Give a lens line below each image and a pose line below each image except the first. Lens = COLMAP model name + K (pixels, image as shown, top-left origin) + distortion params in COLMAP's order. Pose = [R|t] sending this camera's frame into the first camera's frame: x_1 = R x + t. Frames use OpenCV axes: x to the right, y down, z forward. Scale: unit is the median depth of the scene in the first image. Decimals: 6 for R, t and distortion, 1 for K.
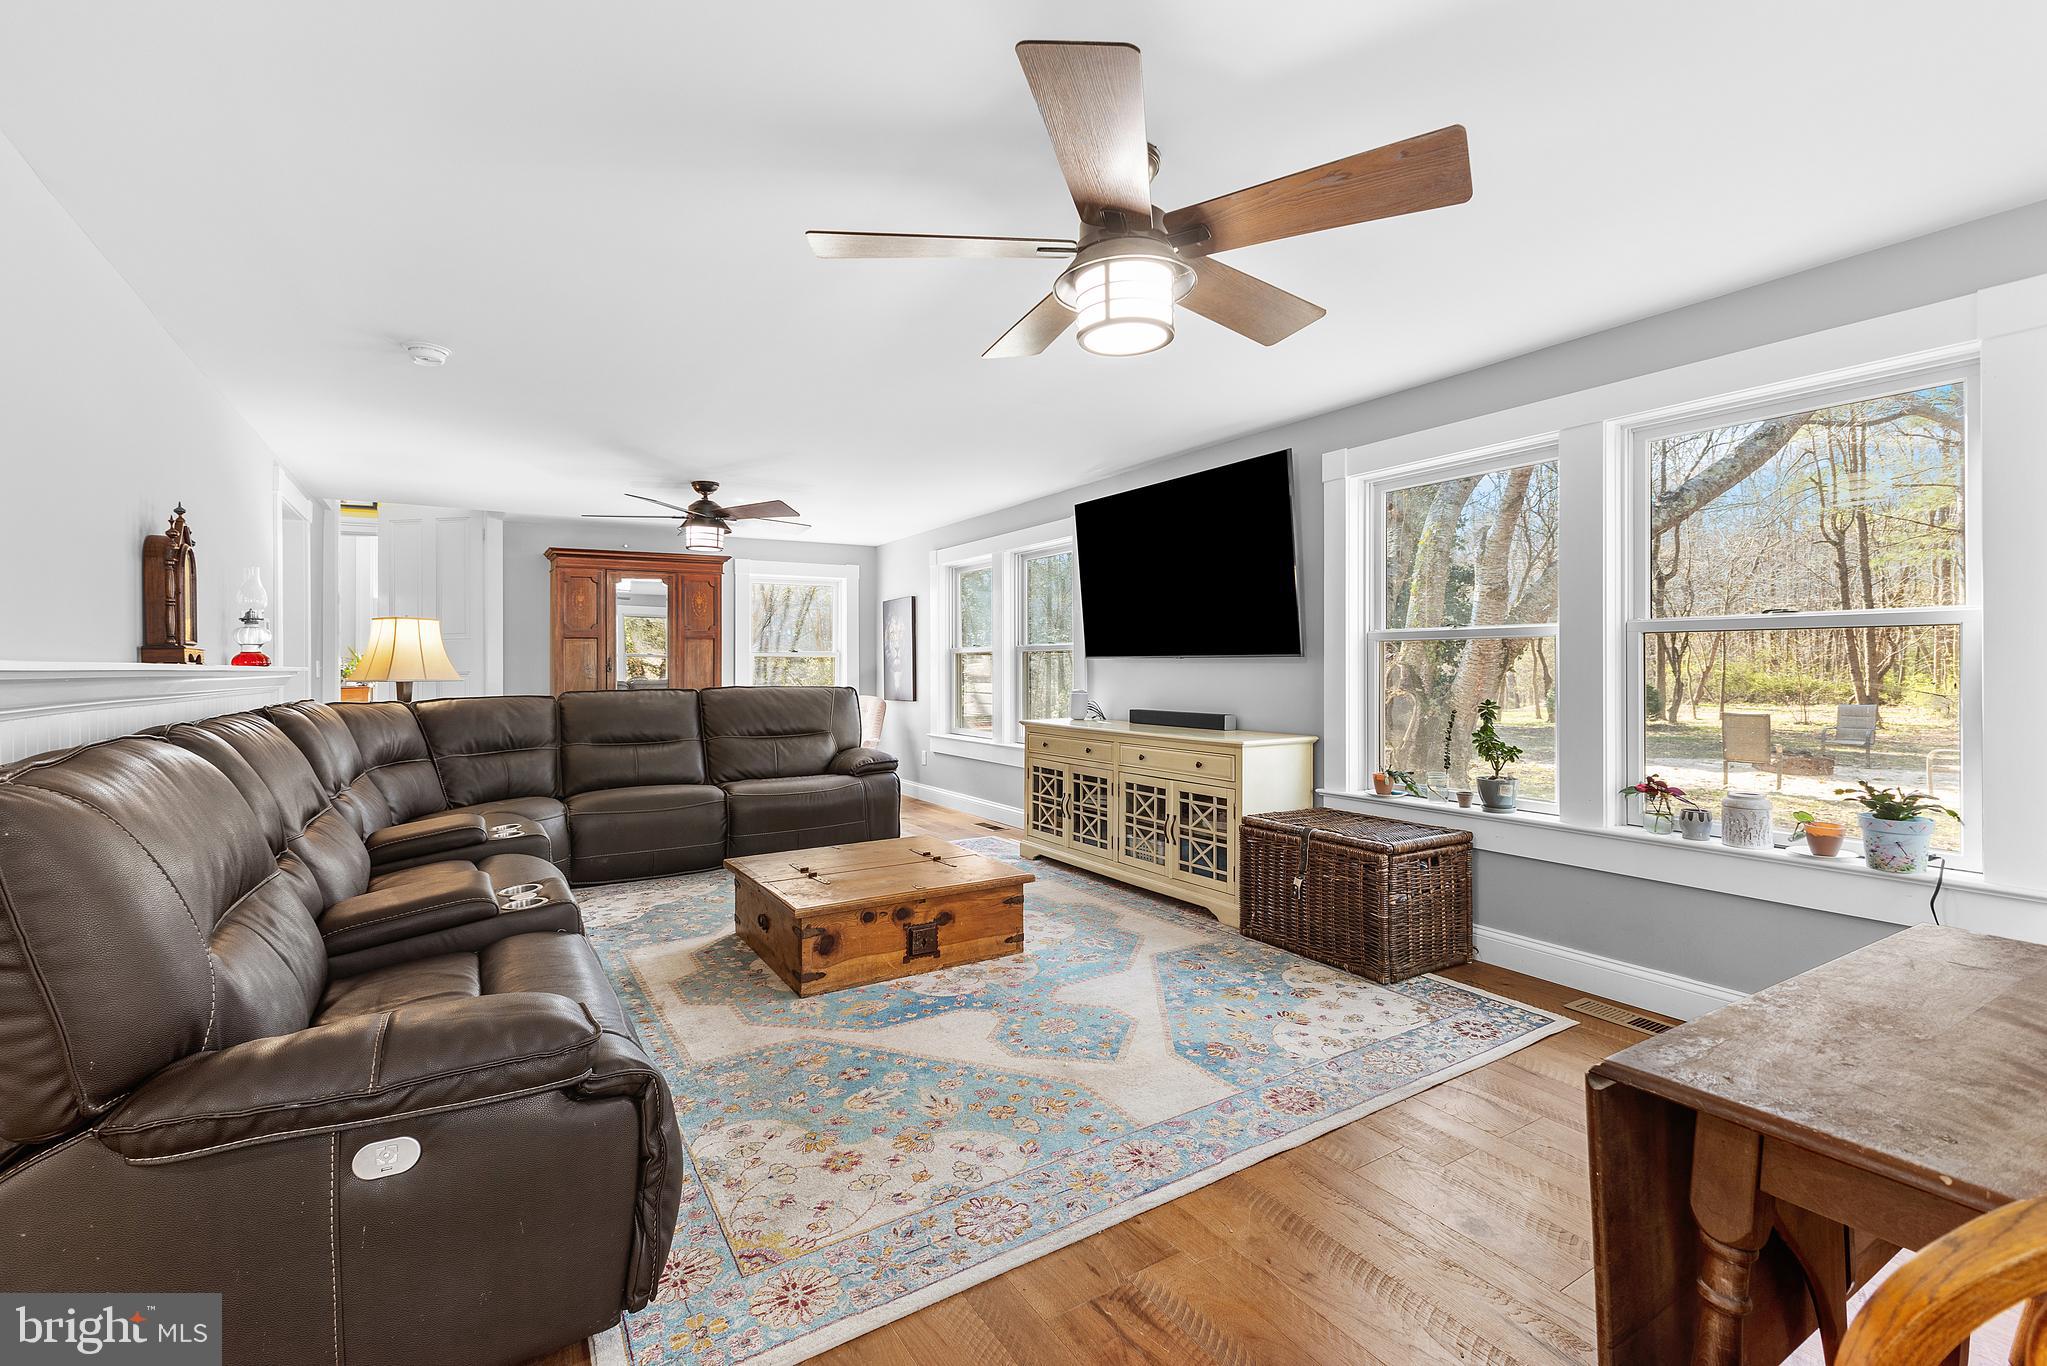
lens RADIAL K [[903.4, 0, 1033.5], [0, 903.4, 672.5], [0, 0, 1]] dist [0.006864, 0.000341]
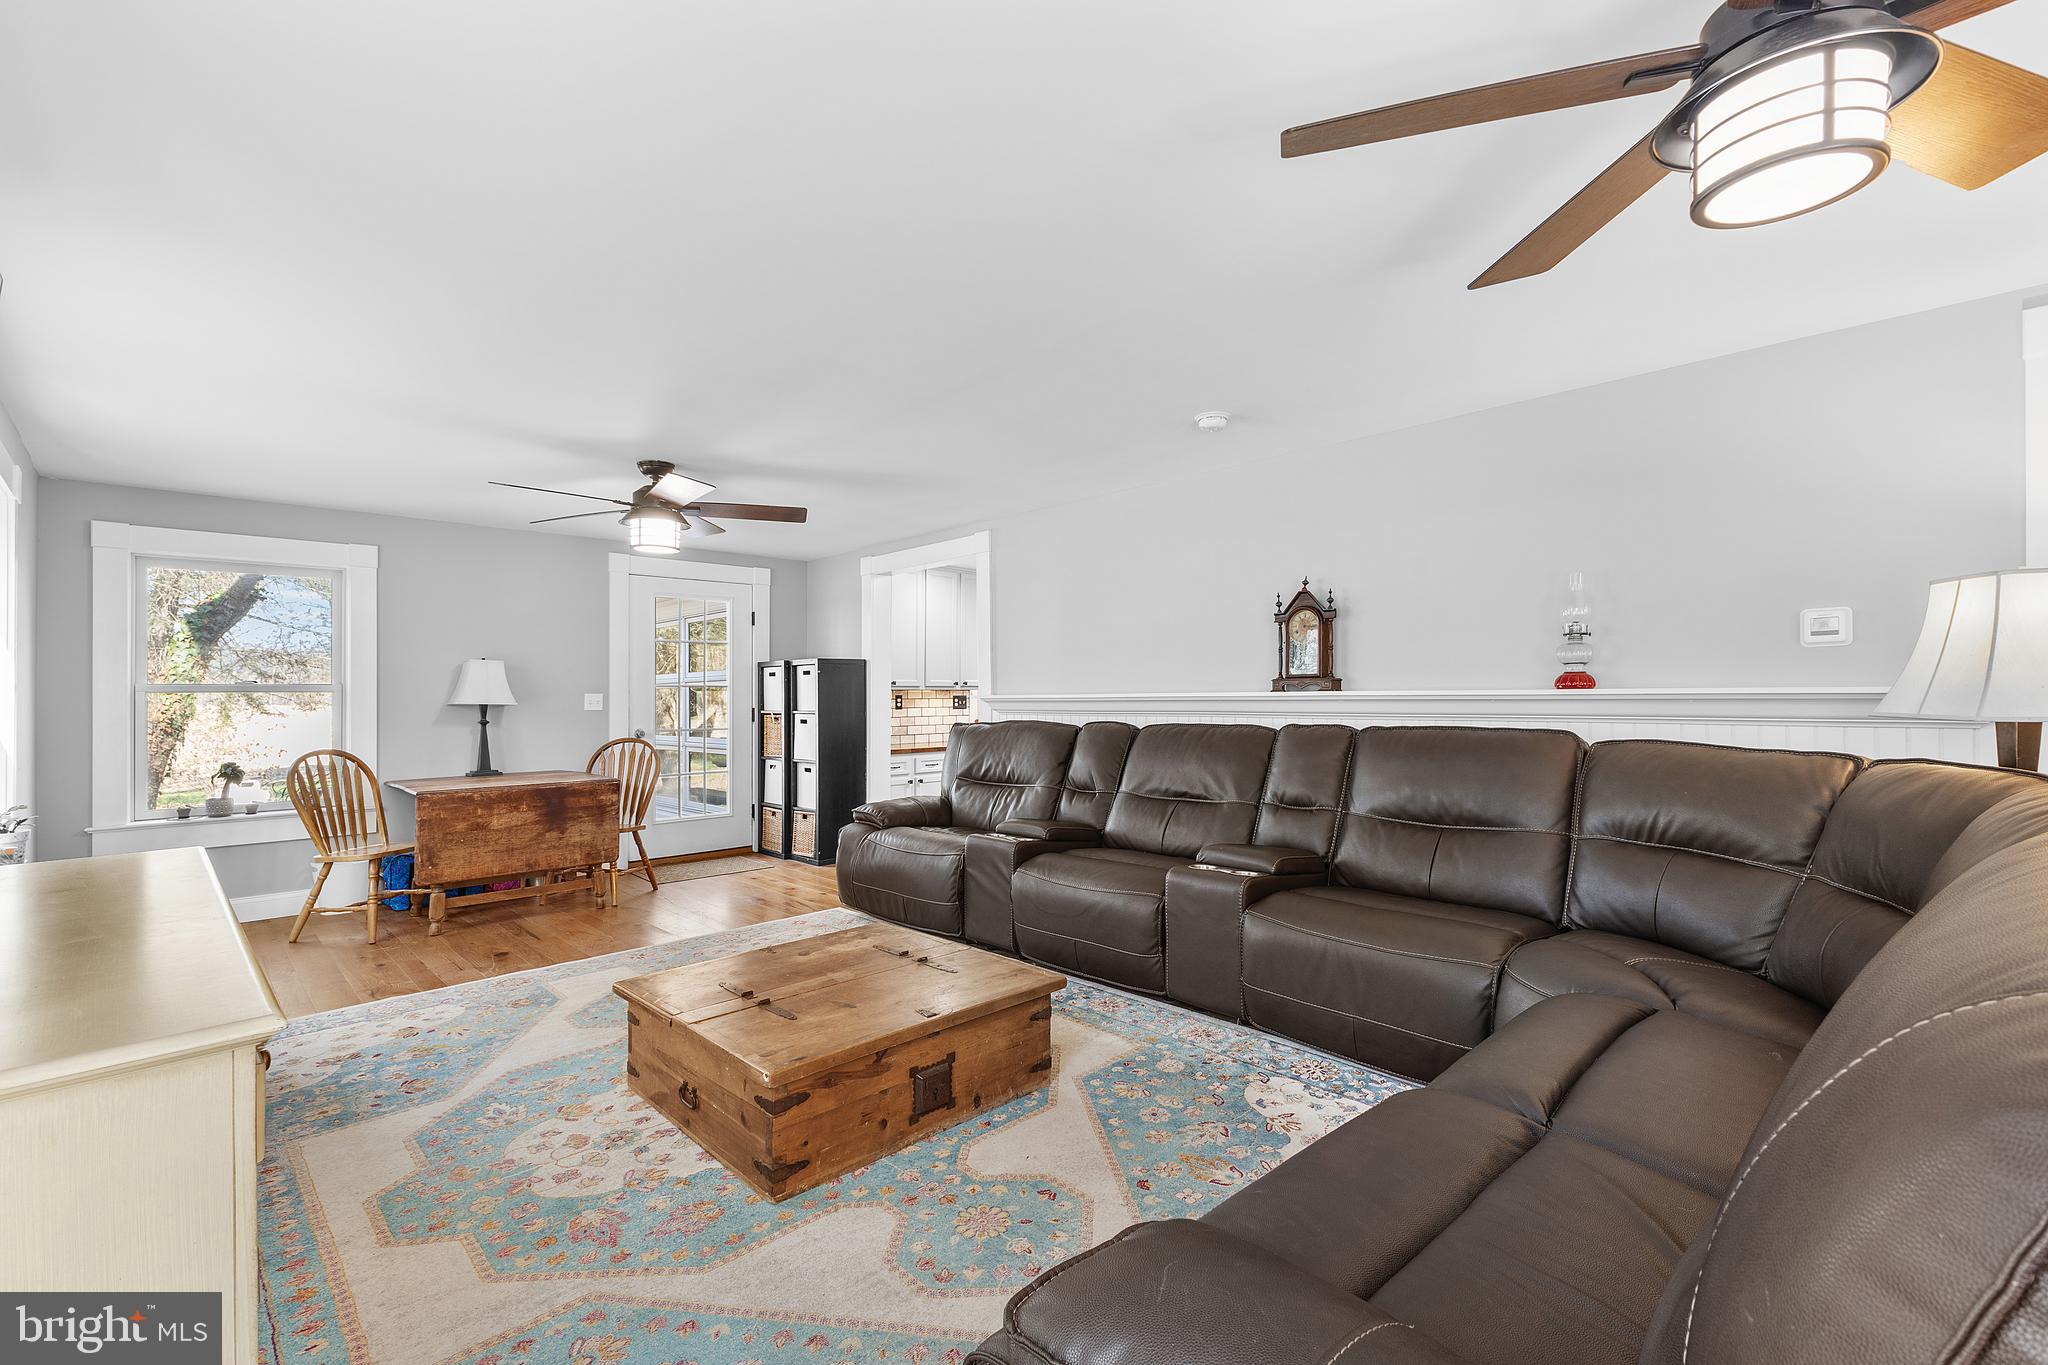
lens RADIAL K [[903.9, 0, 1029.8], [0, 903.9, 676.6], [0, 0, 1]] dist [0.006864, 0.000341]
pose [[-0.980697, 0.015429, -0.194922, -0.217612], [0.017922, 0.999779, -0.011033, -0.020622], [0.194709, -0.014313, -0.980757, 1.992274]]
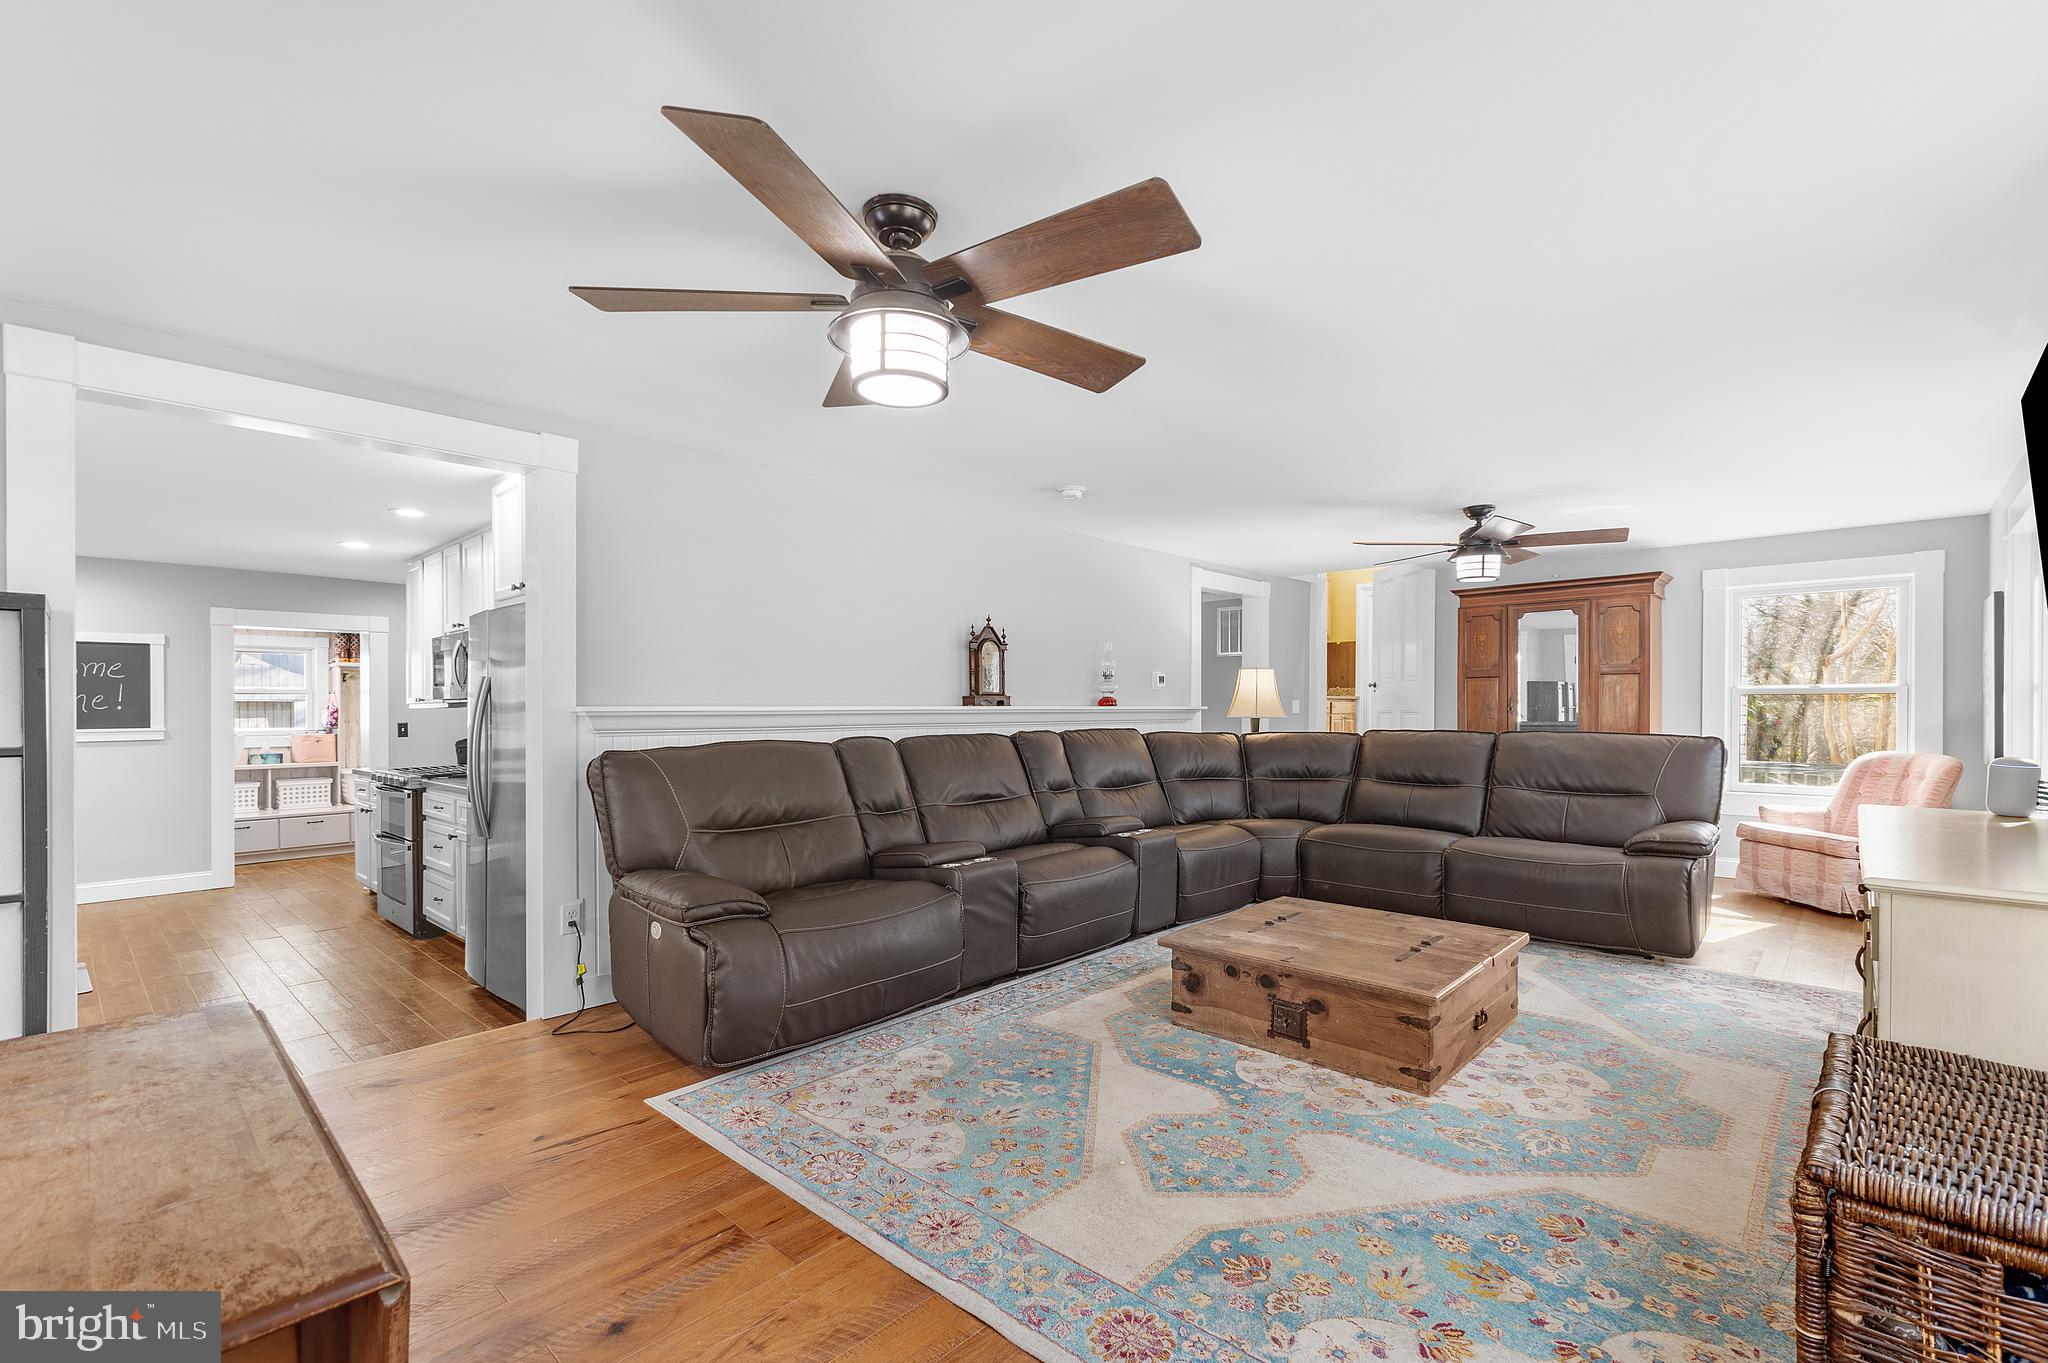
lens RADIAL K [[903.9, 0, 1025.2], [0, 903.9, 710.3], [0, 0, 1]] dist [0.006864, 0.000341]
pose [[0.250861, 0.009717, -0.967974, 0.683824], [-0.008254, 0.999935, 0.007899, -0.012447], [0.967988, 0.006008, 0.250925, 0.539312]]
